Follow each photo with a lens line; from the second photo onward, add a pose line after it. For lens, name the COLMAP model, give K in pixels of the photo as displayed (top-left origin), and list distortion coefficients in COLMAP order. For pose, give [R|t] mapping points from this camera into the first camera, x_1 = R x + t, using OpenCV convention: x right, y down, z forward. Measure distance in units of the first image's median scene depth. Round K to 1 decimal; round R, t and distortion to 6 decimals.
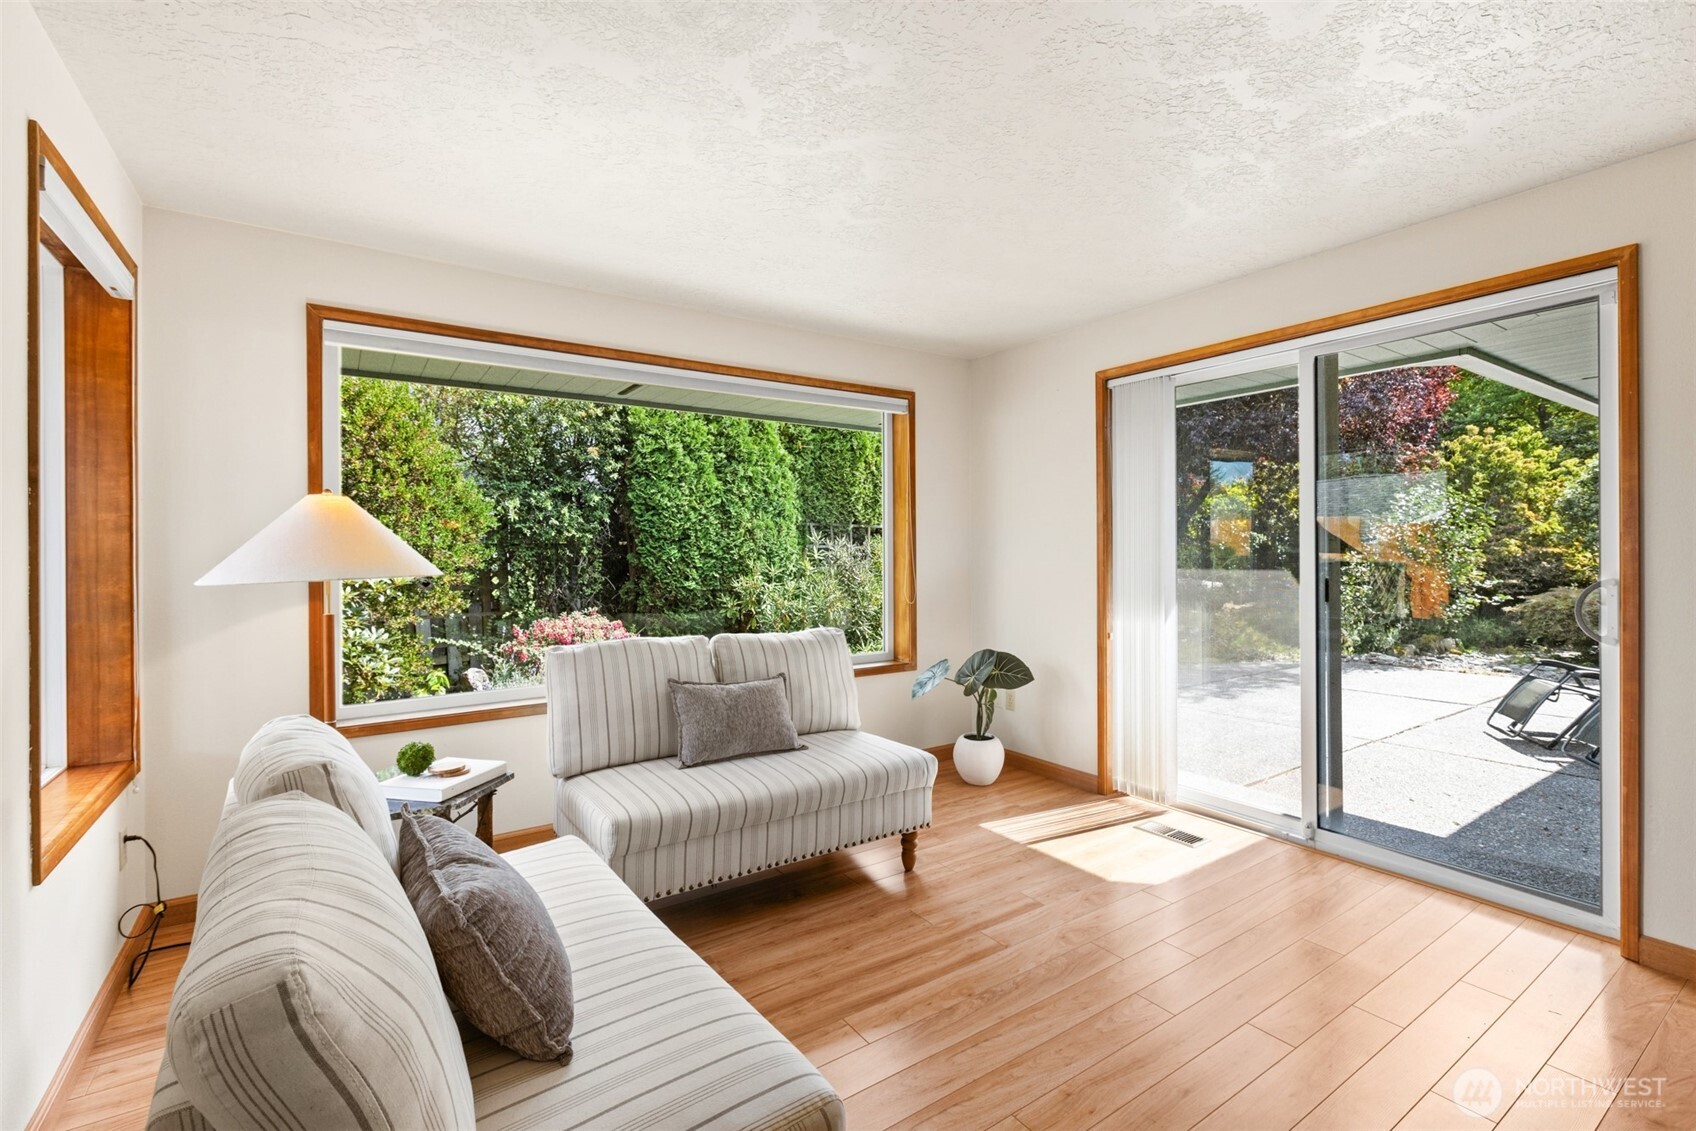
lens RADIAL K [[758.4, 0, 844.6], [0, 758.4, 554.4], [0, 0, 1]] dist [-0.004323, -0.000021]
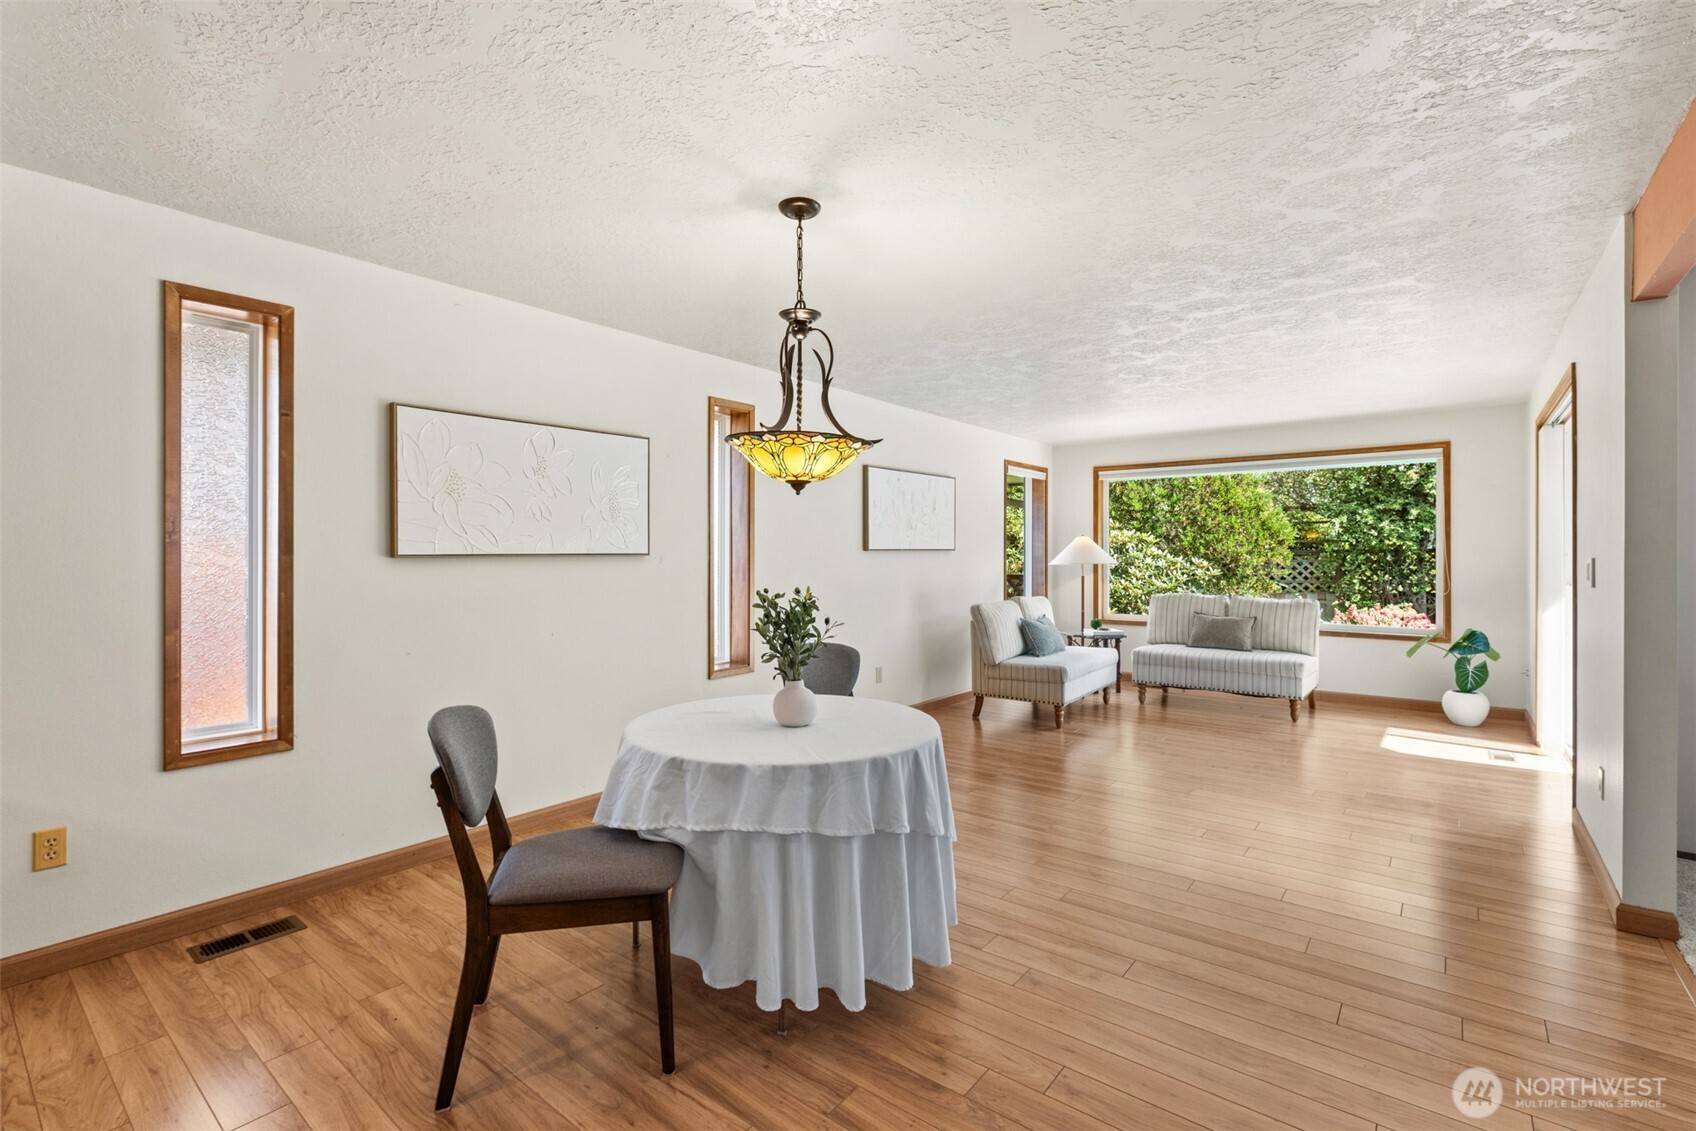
lens RADIAL K [[758.4, 0, 844.6], [0, 758.4, 554.4], [0, 0, 1]] dist [-0.004323, -0.000021]
pose [[0.302739, 0.002958, -0.953069, 0.921750], [-0.007310, 0.999973, 0.000781, -0.001619], [0.953046, 0.006731, 0.302752, -0.396739]]
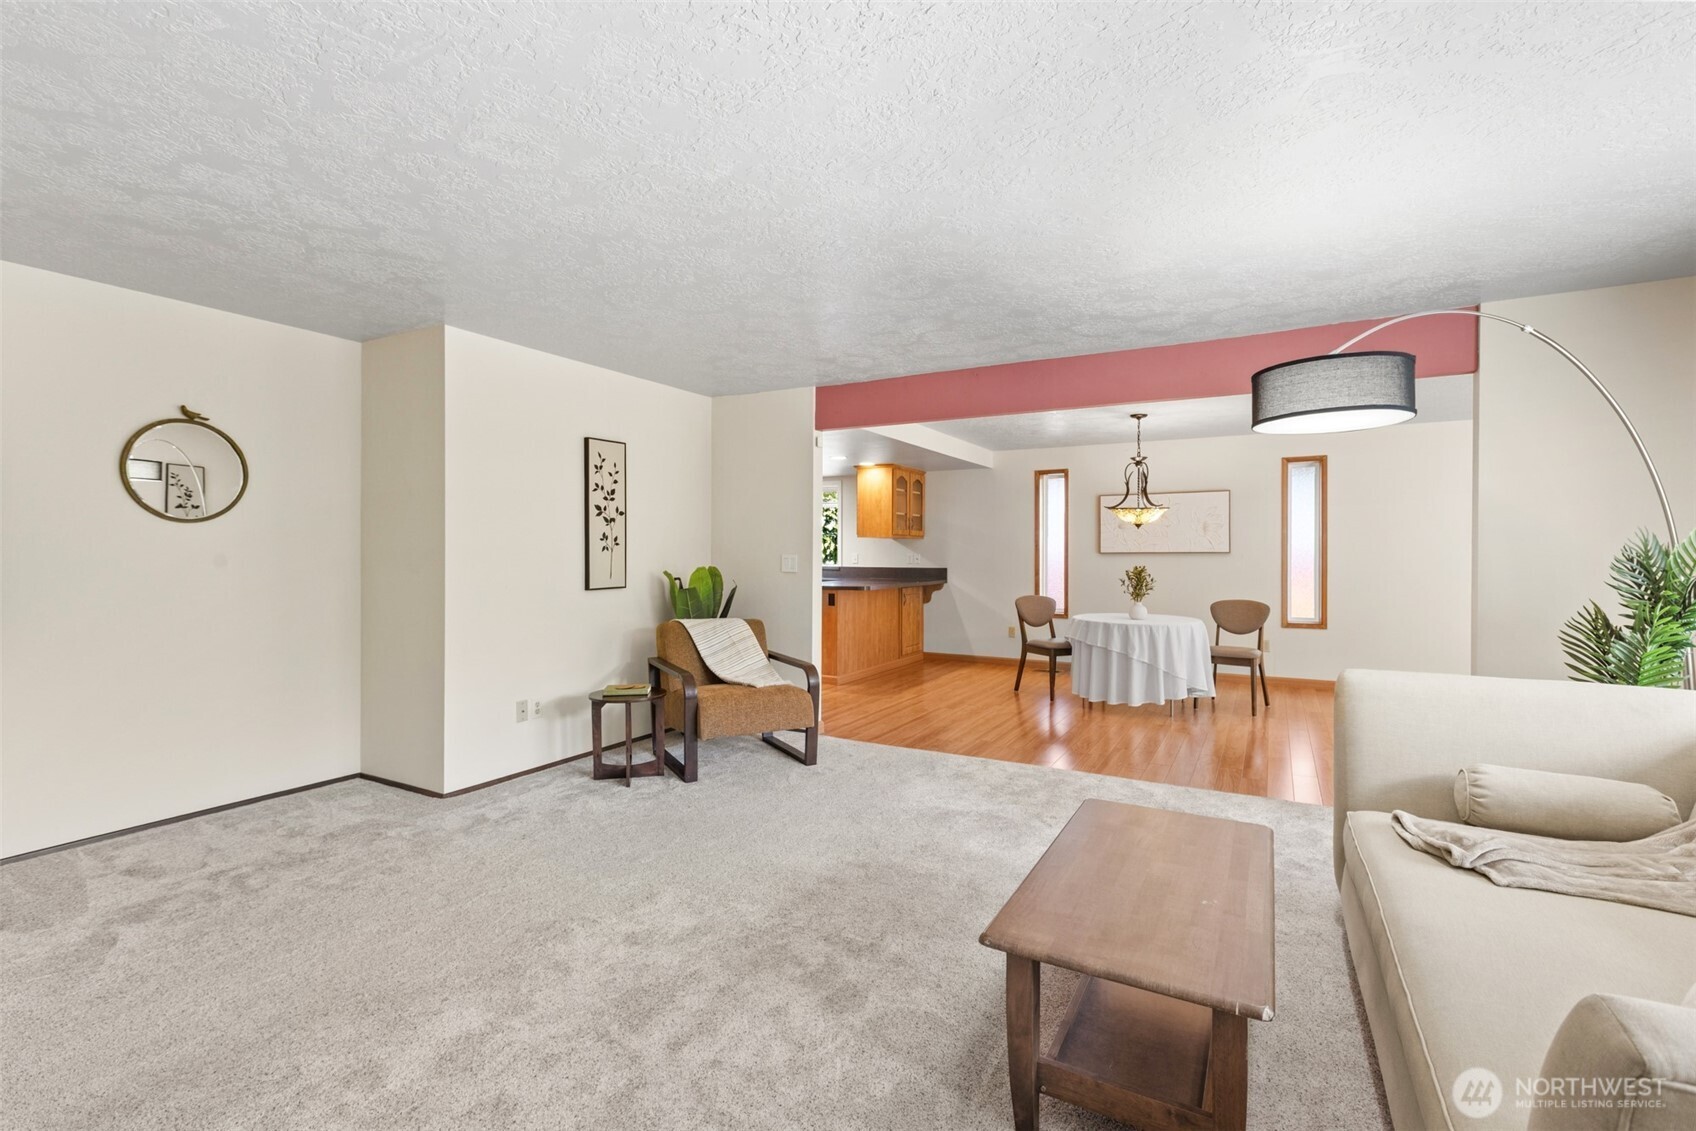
lens RADIAL K [[758.4, 0, 844.6], [0, 758.4, 554.4], [0, 0, 1]] dist [-0.004323, -0.000021]
pose [[-0.893028, 0.002781, -0.449992, 1.441184], [-0.002415, 0.999937, 0.010972, -0.009956], [0.449994, 0.010885, -0.892965, 0.623569]]
